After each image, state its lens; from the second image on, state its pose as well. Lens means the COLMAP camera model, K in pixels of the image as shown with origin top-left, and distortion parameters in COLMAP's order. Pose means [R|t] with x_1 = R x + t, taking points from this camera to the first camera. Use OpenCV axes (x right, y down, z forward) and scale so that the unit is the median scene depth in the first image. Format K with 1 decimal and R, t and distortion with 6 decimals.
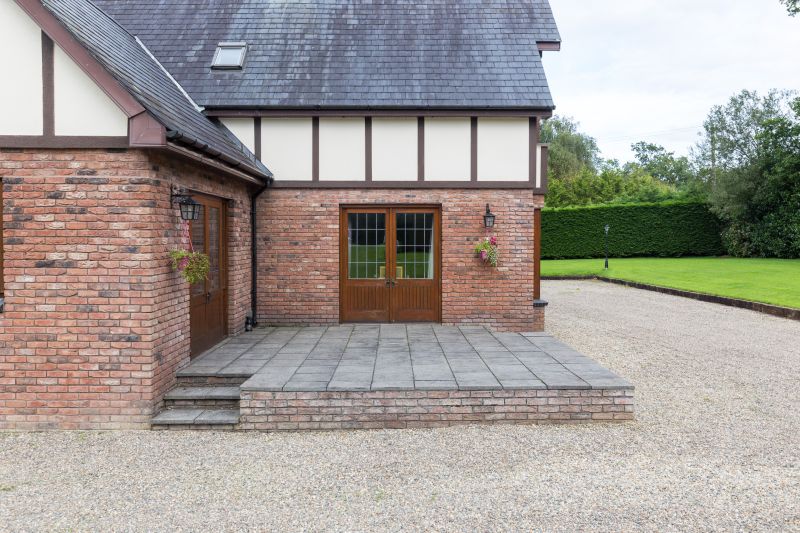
lens RADIAL K [[656.4, 0, 397.2], [0, 656.4, 257.9], [0, 0, 1]] dist [0.008263, -0.003270]
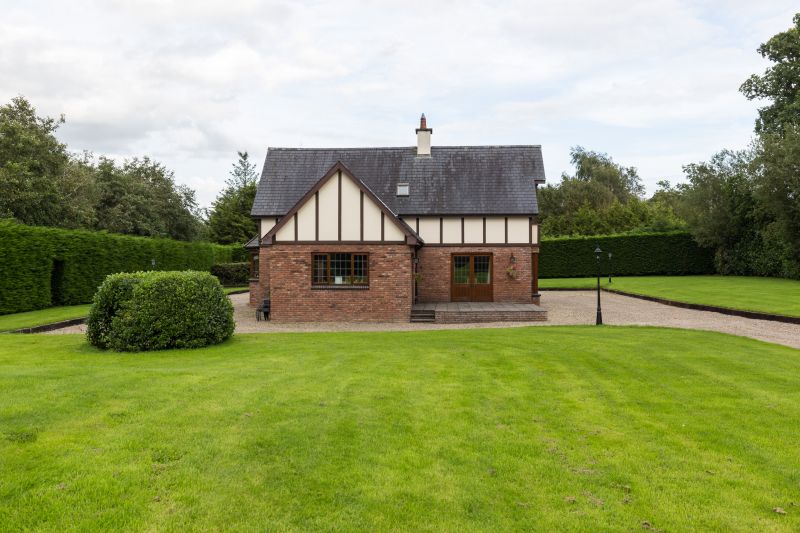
lens RADIAL K [[748.3, 0, 404.3], [0, 748.3, 268.4], [0, 0, 1]] dist [-0.010712, 0.000000]
pose [[0.998443, -0.001874, -0.055744, -0.105746], [0.001160, 0.999917, -0.012846, 0.011133], [0.055764, 0.012761, 0.998362, -1.784955]]
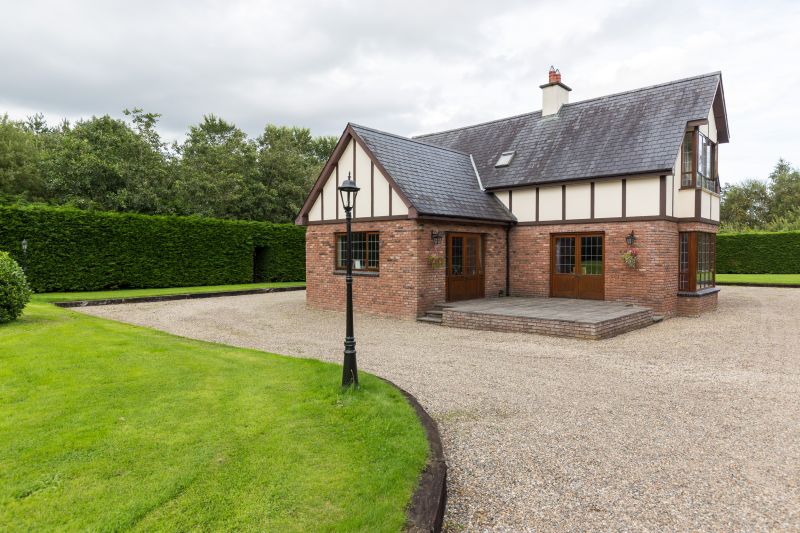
lens RADIAL K [[493.2, 0, 401.0], [0, 493.2, 264.1], [0, 0, 1]] dist [0.004714, -0.003210]
pose [[0.727443, 0.014247, -0.686020, 0.567976], [-0.019603, 0.999808, -0.000024, 0.014568], [0.685888, 0.013466, 0.727582, -0.307134]]
